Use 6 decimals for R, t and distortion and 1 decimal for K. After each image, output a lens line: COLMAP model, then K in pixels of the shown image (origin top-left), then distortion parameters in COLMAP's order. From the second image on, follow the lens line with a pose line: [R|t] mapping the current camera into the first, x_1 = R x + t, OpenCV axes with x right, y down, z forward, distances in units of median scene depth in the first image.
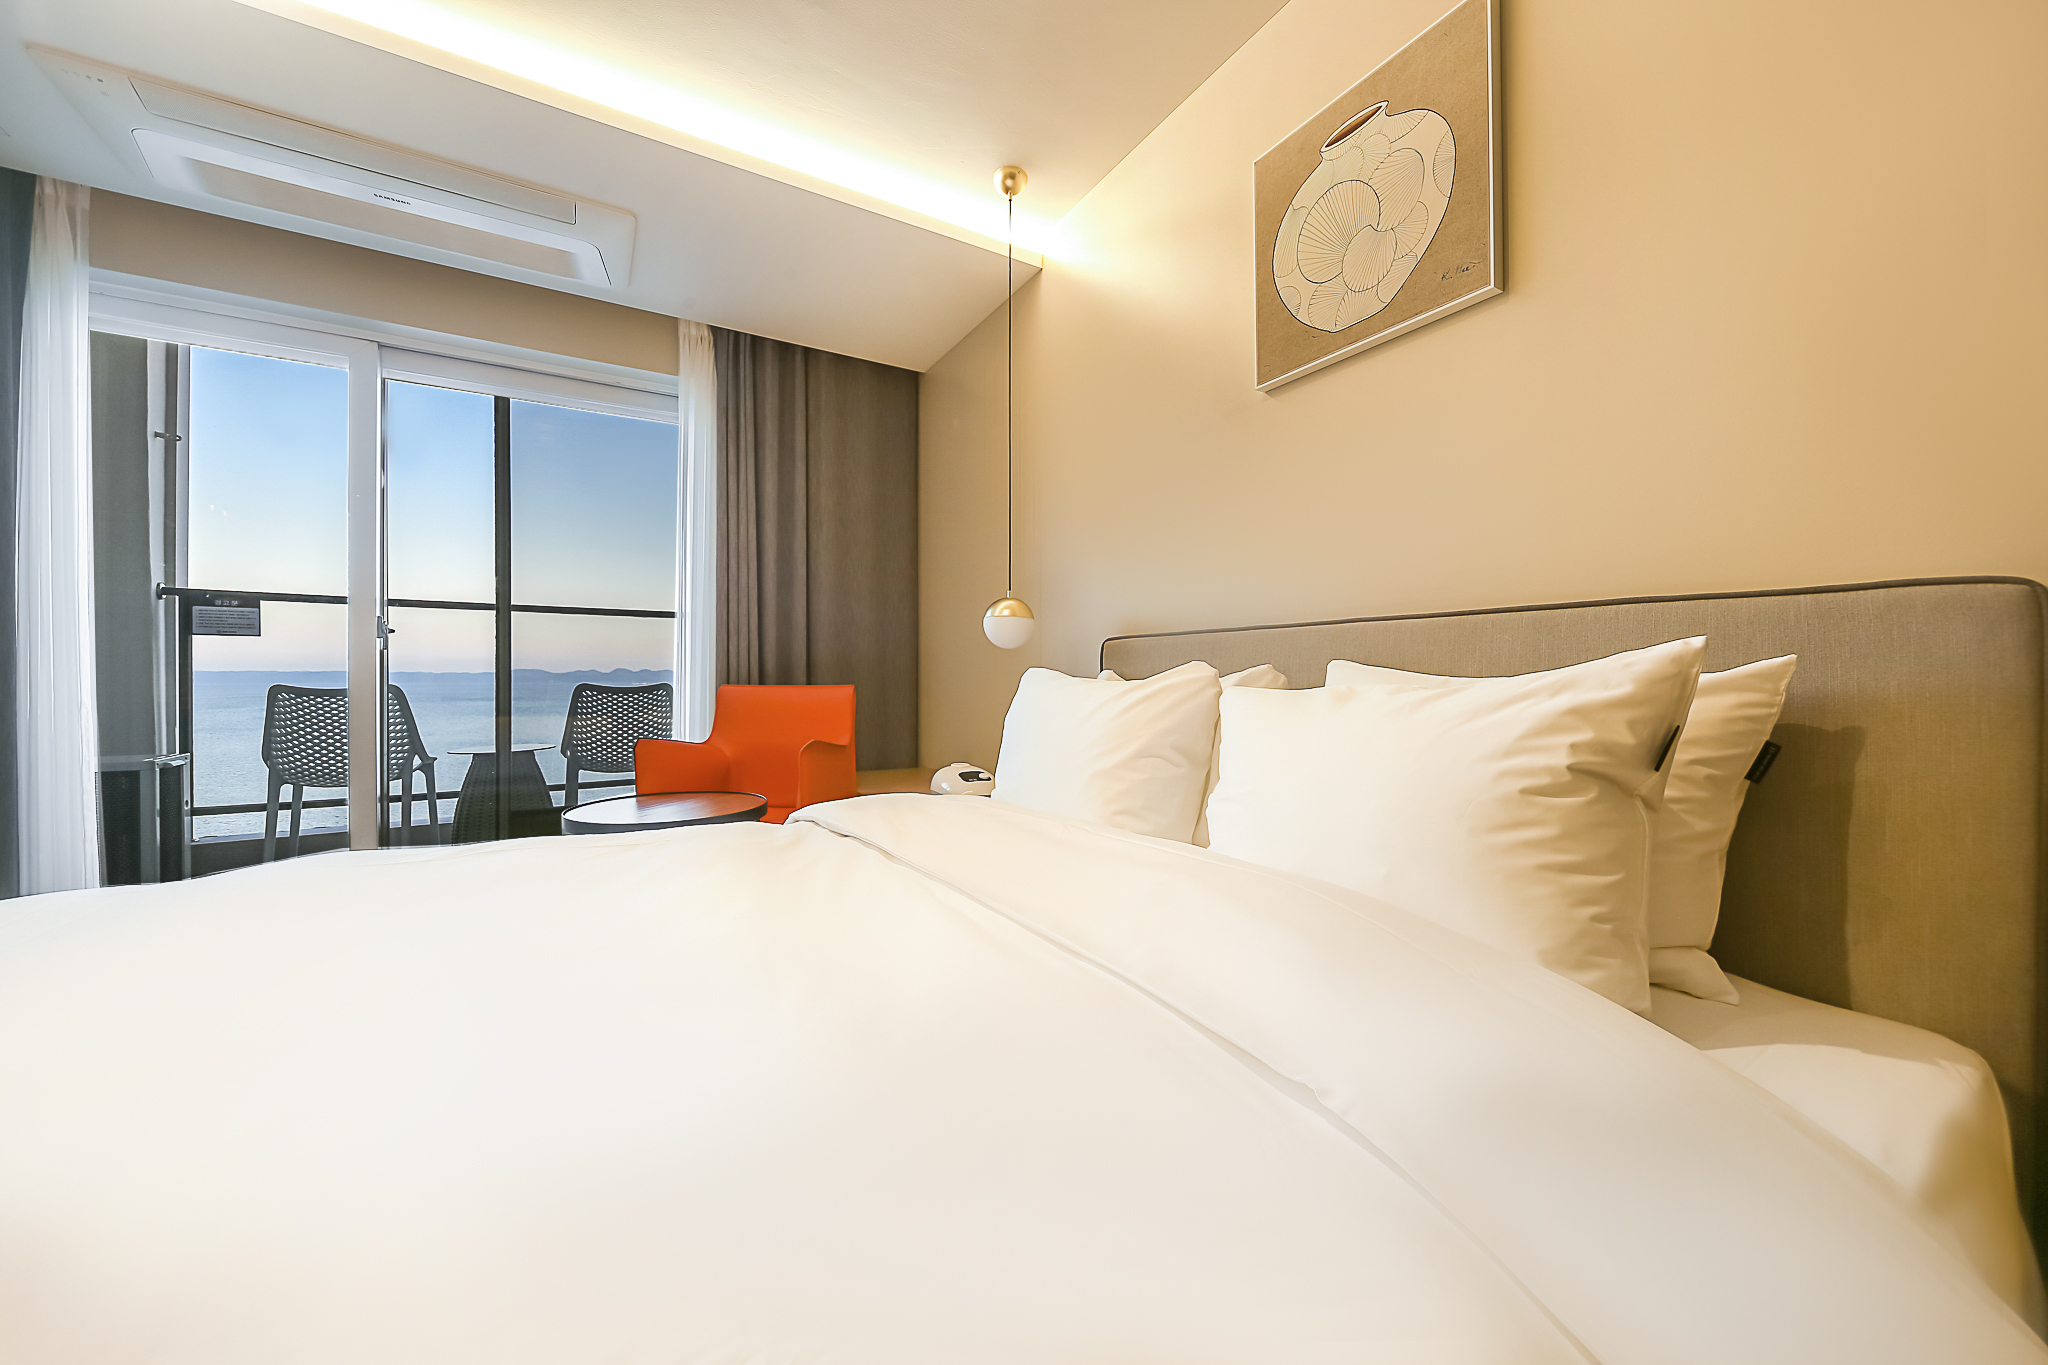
lens RADIAL K [[755.4, 0, 1017.4], [0, 755.4, 678.1], [0, 0, 1]] dist [-0.002454, -0.000135]
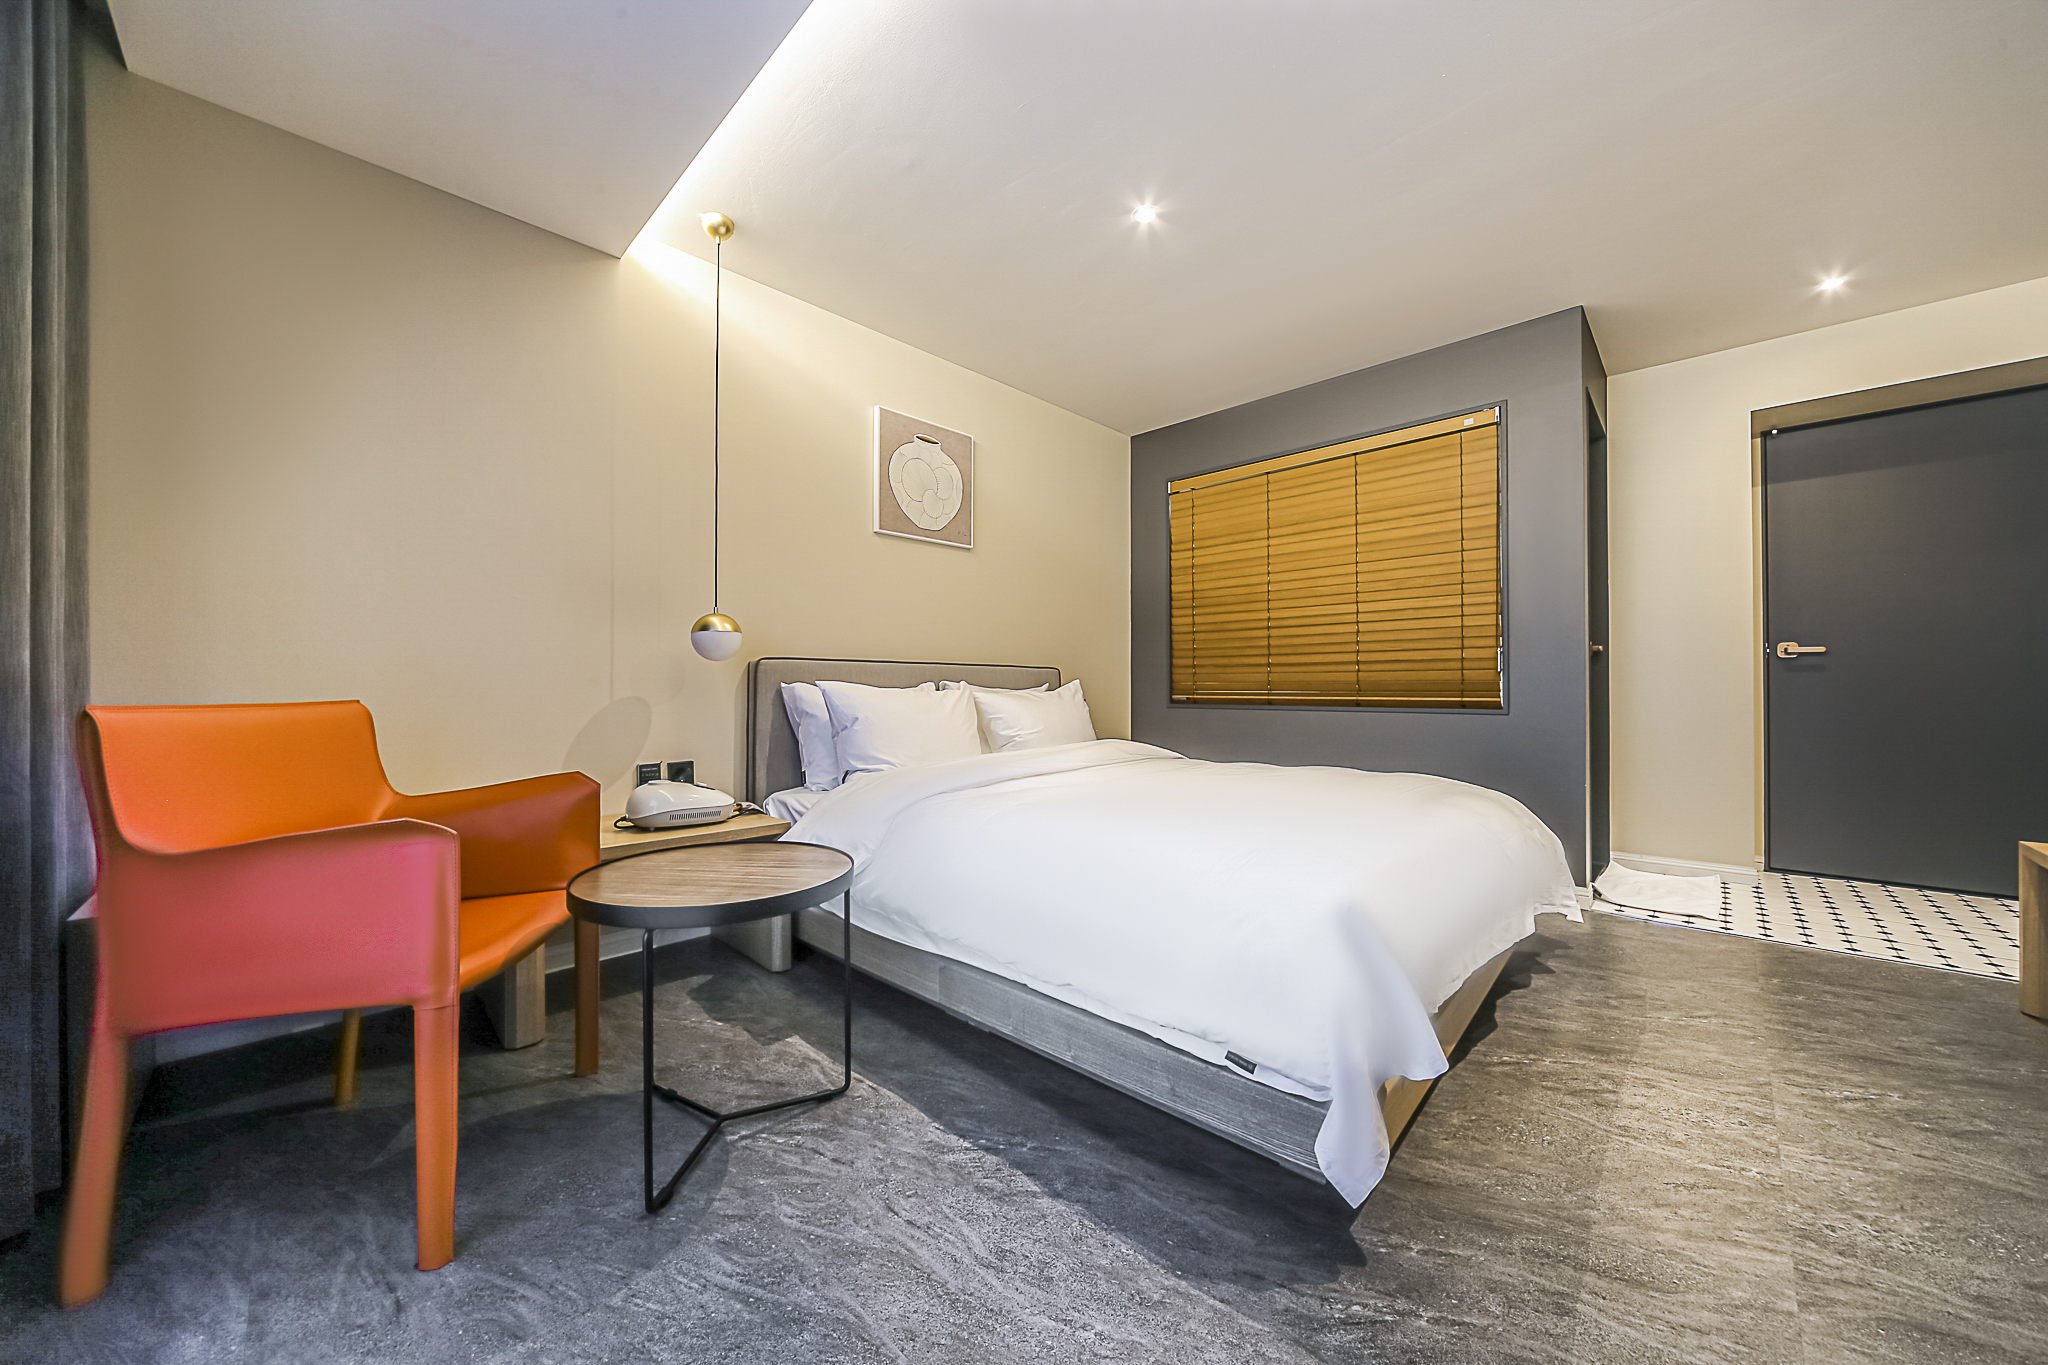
lens RADIAL K [[719.3, 0, 1024.0], [0, 719.3, 682.5], [0, 0, 1]] dist [-0.000502, -0.000031]
pose [[-0.273351, 0.003678, 0.961907, -1.619098], [0.003120, 0.999991, -0.002937, -0.006962], [-0.961909, 0.002198, -0.273360, 1.258203]]
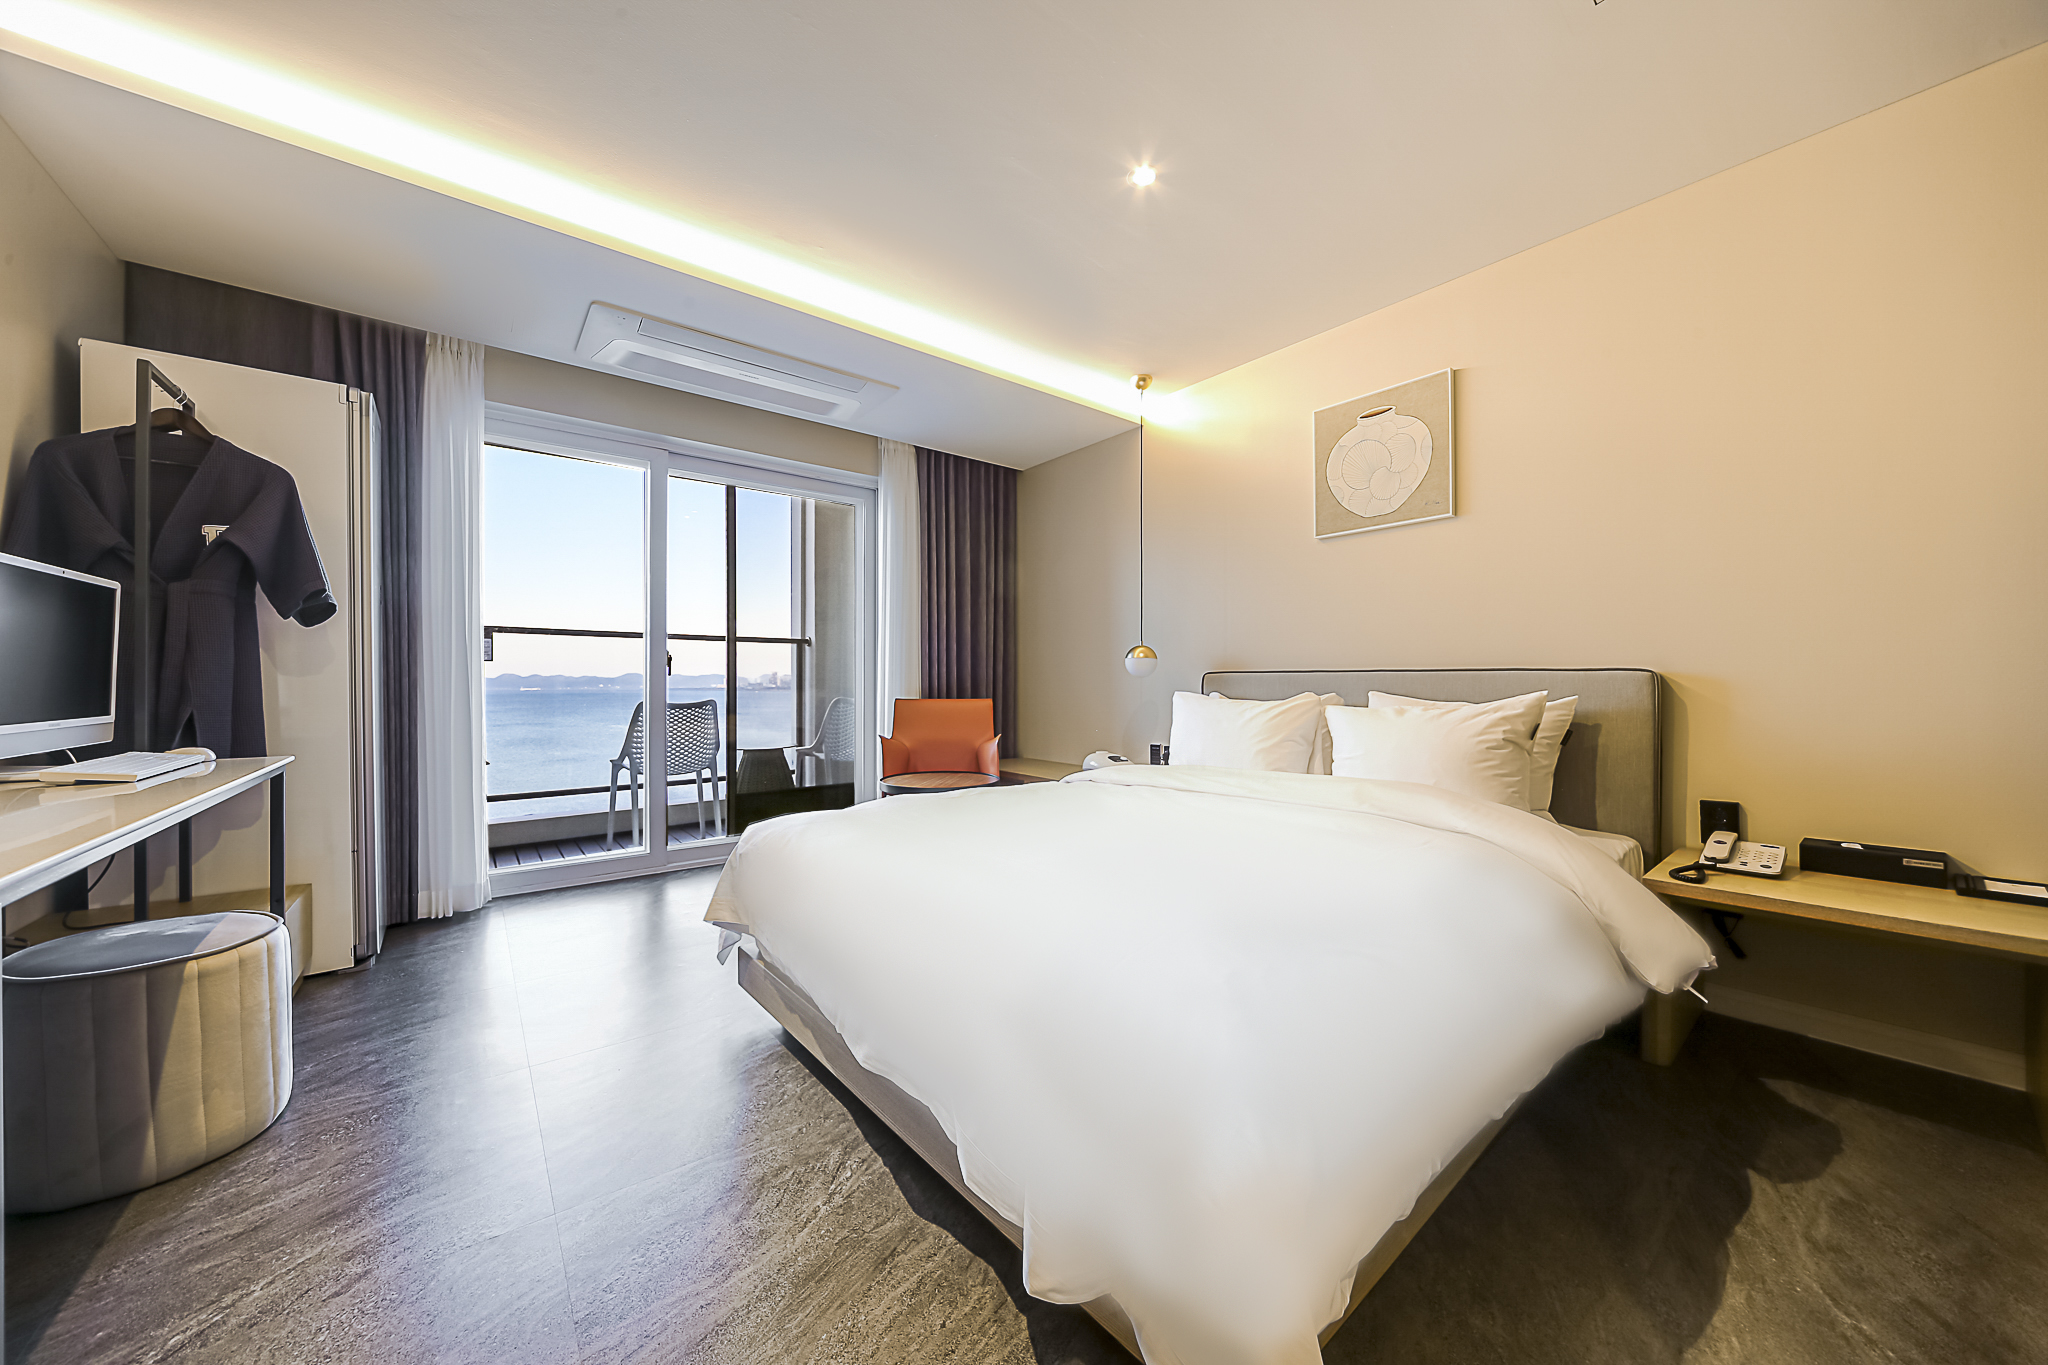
lens RADIAL K [[719.3, 0, 1024.0], [0, 719.3, 682.5], [0, 0, 1]] dist [-0.000502, -0.000031]
pose [[0.990521, 0.002537, 0.137336, -0.665494], [-0.002248, 0.999995, -0.002261, -0.037239], [-0.137341, 0.001931, 0.990522, -0.662416]]
